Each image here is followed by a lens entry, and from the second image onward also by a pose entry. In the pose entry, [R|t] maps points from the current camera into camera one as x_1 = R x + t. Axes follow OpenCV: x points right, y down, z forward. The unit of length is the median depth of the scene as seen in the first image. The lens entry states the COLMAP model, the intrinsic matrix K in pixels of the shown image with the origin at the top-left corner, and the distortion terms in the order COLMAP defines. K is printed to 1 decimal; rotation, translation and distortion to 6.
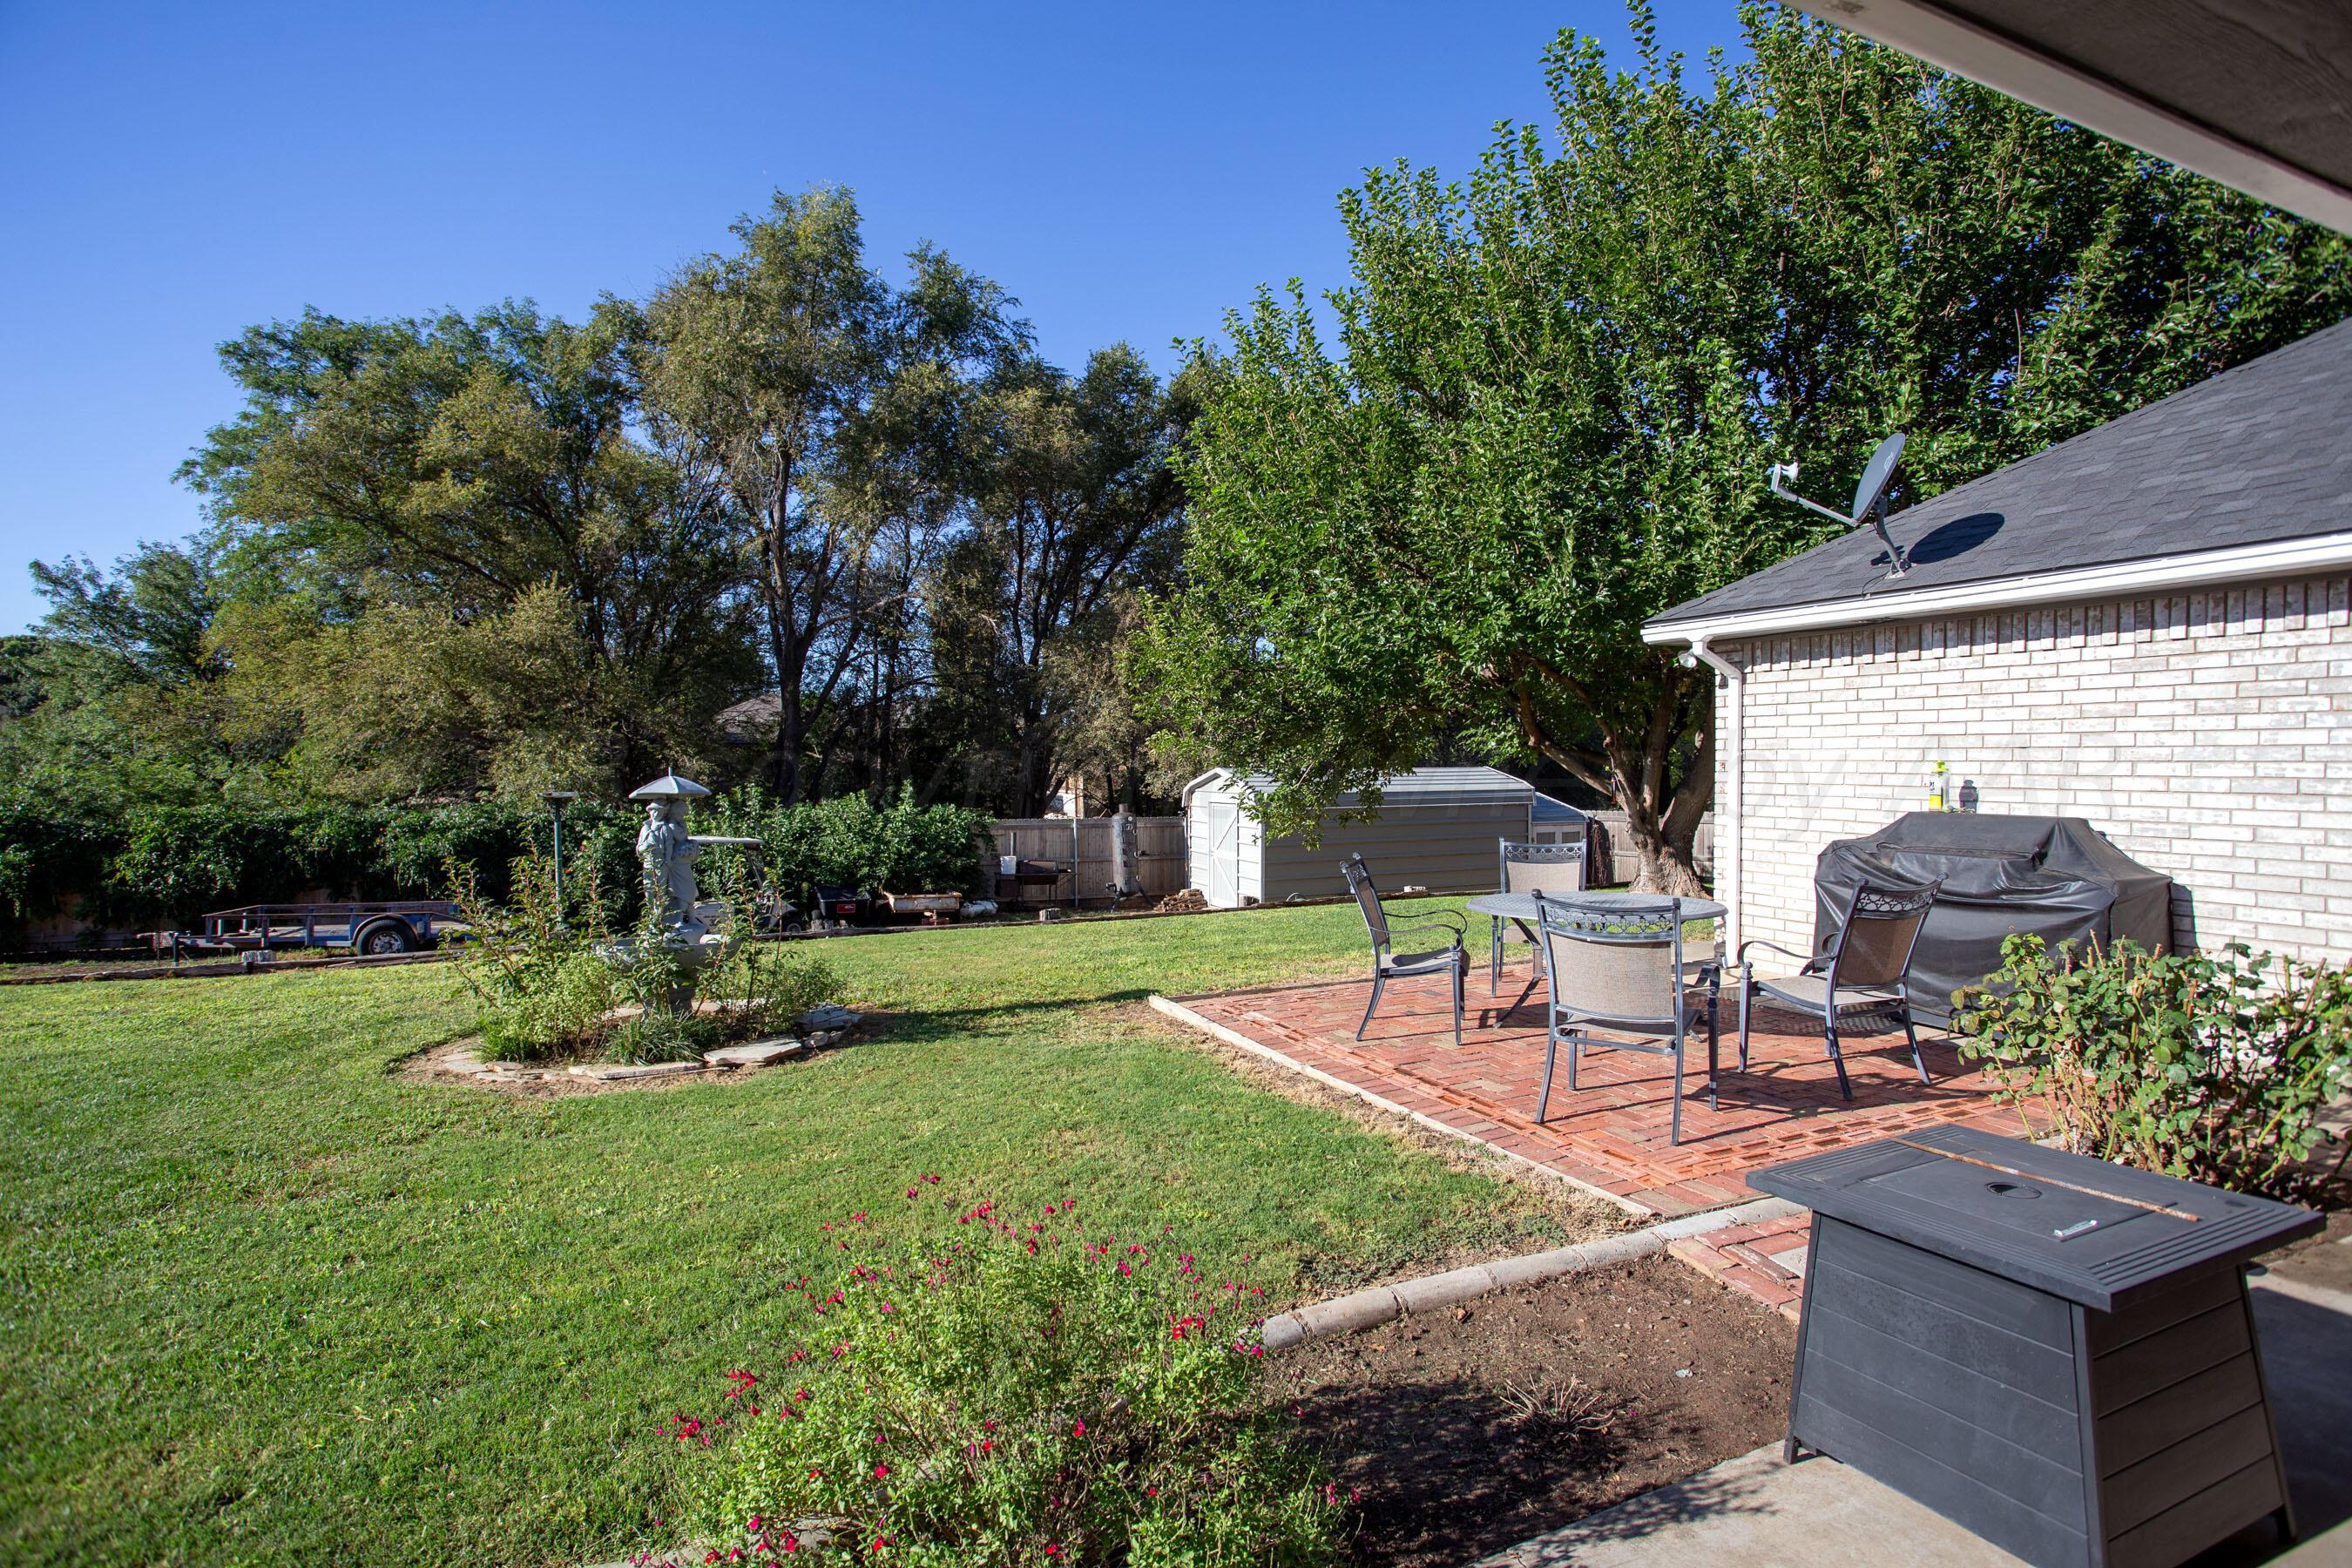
lens RADIAL K [[1173.7, 0, 1173.0], [0, 1173.7, 771.7], [0, 0, 1]] dist [-0.038114, 0.000715]
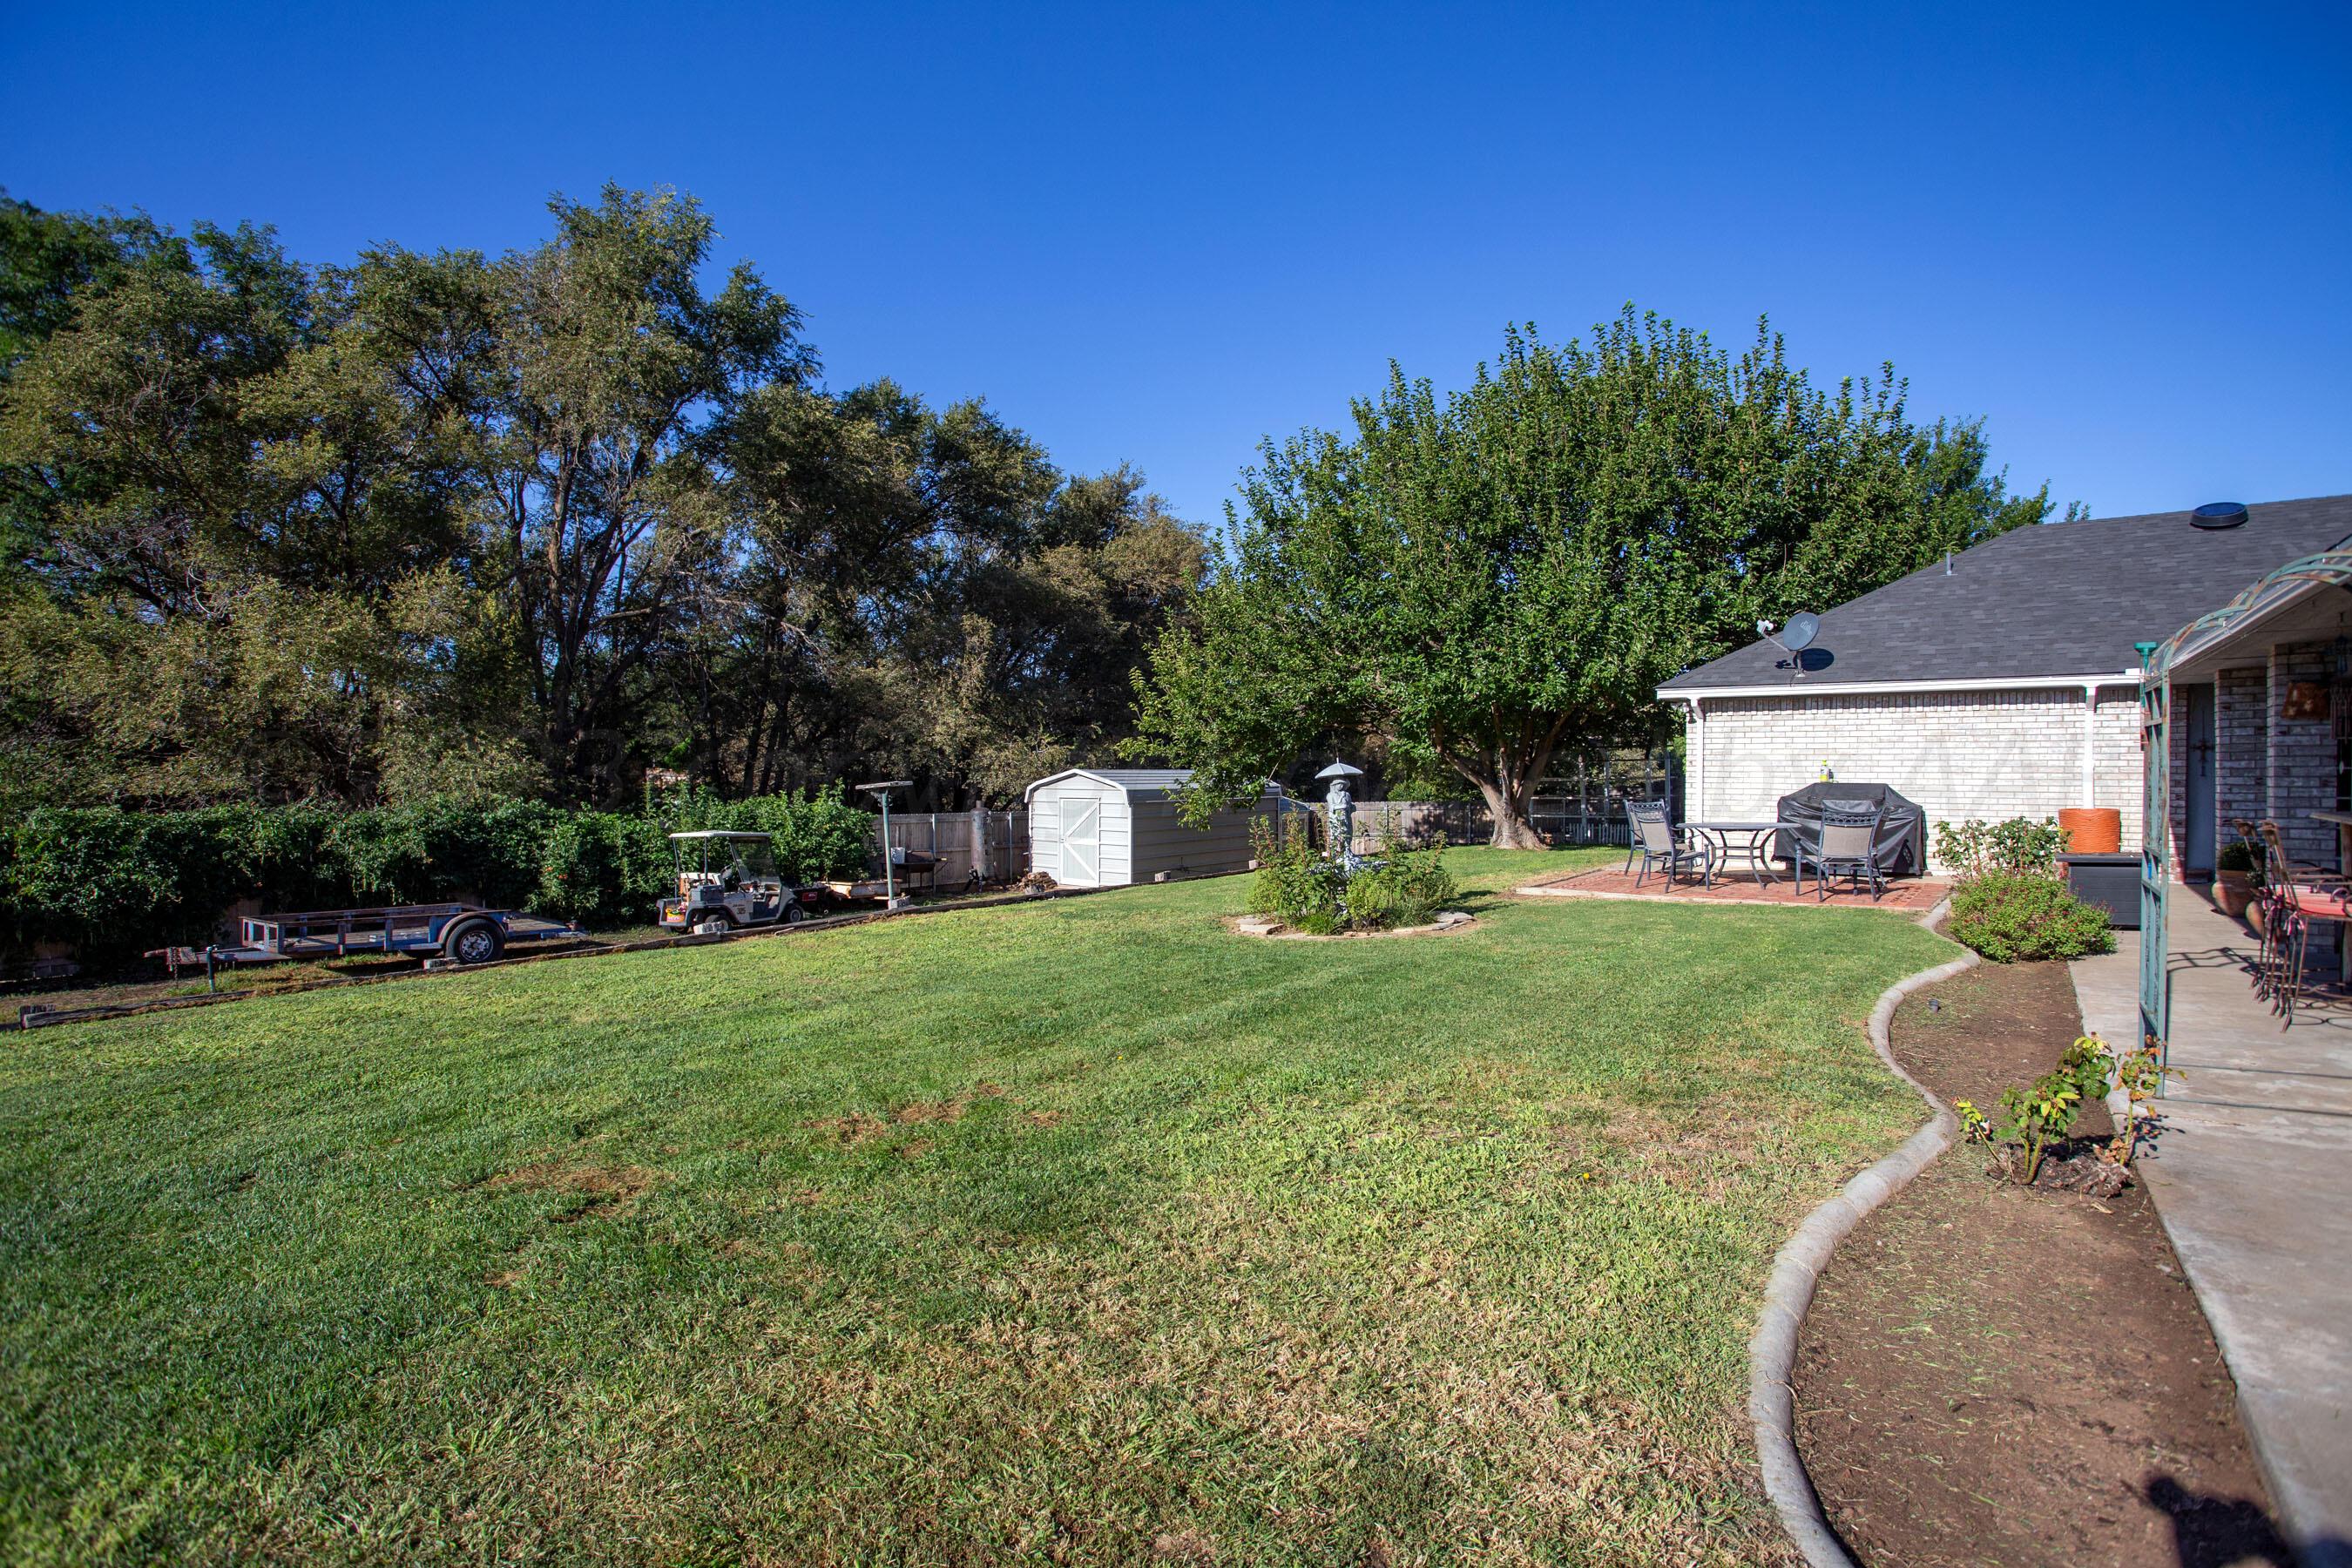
lens RADIAL K [[1173.7, 0, 1182.7], [0, 1173.7, 786.7], [0, 0, 1]] dist [-0.038114, 0.000715]
pose [[0.868806, -0.002704, 0.495146, -0.596551], [0.001071, 0.999993, 0.003582, 0.012987], [-0.495152, -0.002582, 0.868802, -0.134727]]
